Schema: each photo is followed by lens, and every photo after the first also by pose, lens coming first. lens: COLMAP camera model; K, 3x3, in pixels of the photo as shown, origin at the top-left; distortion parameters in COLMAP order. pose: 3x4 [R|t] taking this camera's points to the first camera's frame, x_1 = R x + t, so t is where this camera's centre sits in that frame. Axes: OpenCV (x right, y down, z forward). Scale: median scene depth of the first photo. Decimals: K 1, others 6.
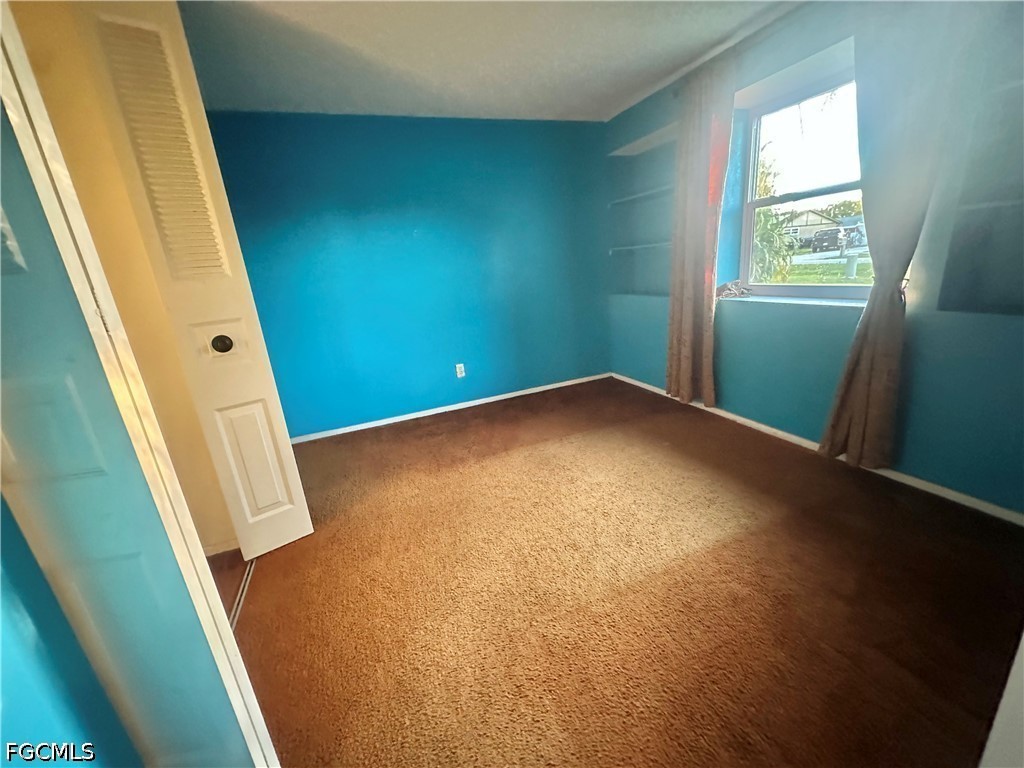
lens RADIAL K [[401.2, 0, 512.0], [0, 401.2, 384.0], [0, 0, 1]] dist [0.000149, 0.000029]
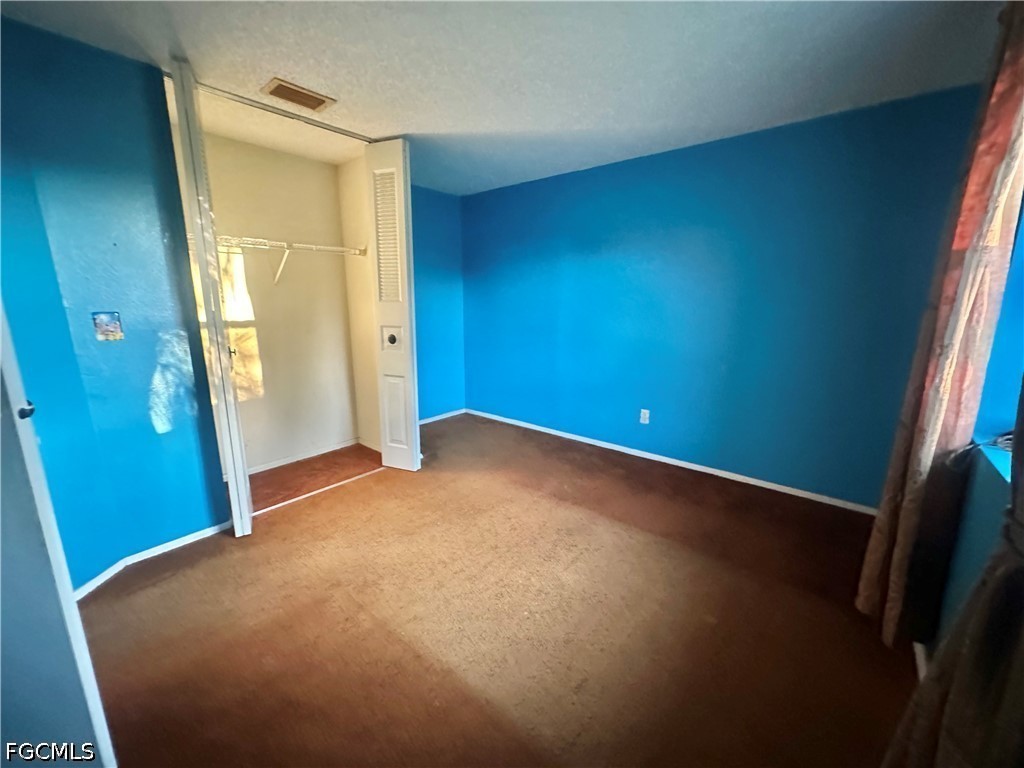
lens RADIAL K [[409.7, 0, 512.0], [0, 409.7, 384.0], [0, 0, 1]] dist [-0.001049, -0.000364]
pose [[0.499117, 0.290201, -0.816496, 0.801417], [-0.301365, 0.941567, 0.150432, -0.263939], [0.812442, 0.170980, 0.557409, 0.362925]]
